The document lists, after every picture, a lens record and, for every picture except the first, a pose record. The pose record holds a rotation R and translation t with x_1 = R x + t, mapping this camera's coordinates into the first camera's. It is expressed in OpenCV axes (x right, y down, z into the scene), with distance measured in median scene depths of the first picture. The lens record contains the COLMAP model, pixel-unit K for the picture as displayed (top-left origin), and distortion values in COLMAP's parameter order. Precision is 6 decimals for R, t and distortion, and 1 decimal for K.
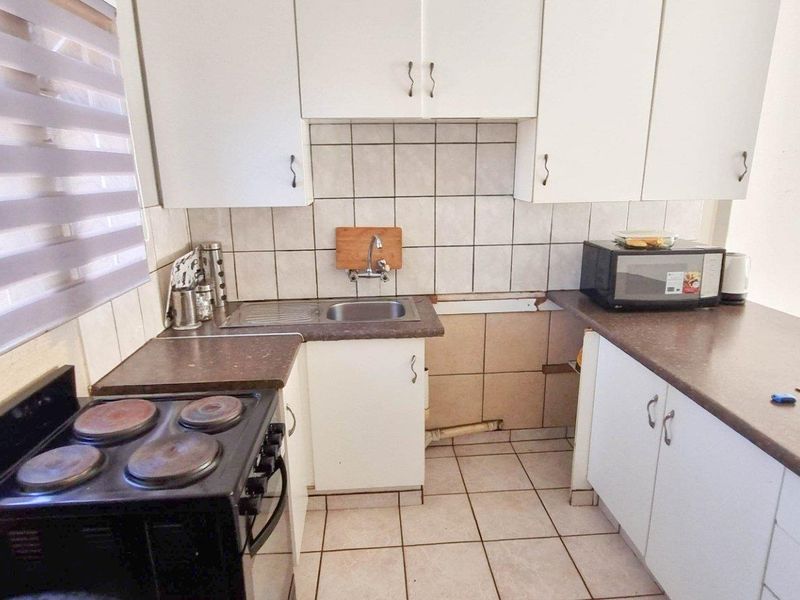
lens RADIAL K [[507.9, 0, 400.0], [0, 507.9, 300.0], [0, 0, 1]] dist [0.002321, 0.000220]
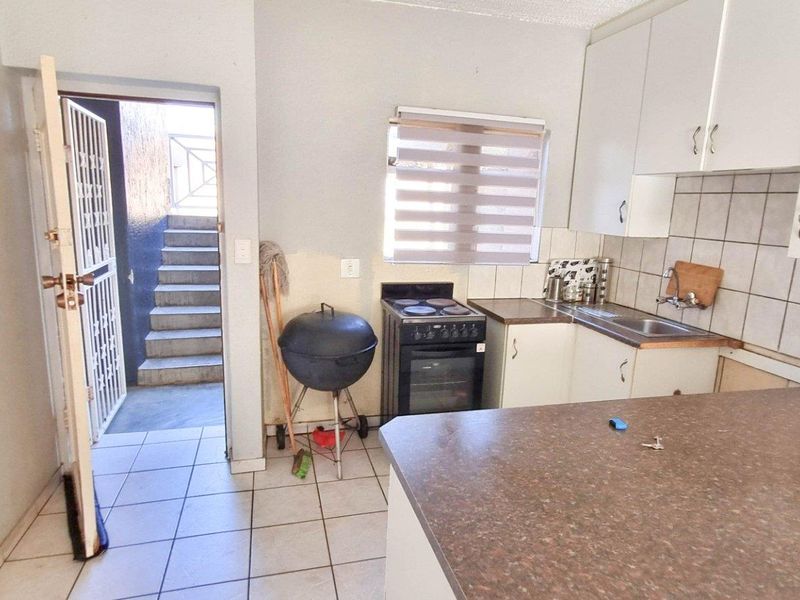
lens RADIAL K [[507.9, 0, 400.0], [0, 507.9, 300.0], [0, 0, 1]] dist [0.002321, 0.000220]
pose [[0.192716, 0.212325, -0.958008, 0.918187], [-0.285615, 0.946174, 0.152247, -0.050385], [0.938768, 0.244281, 0.242986, 0.117328]]
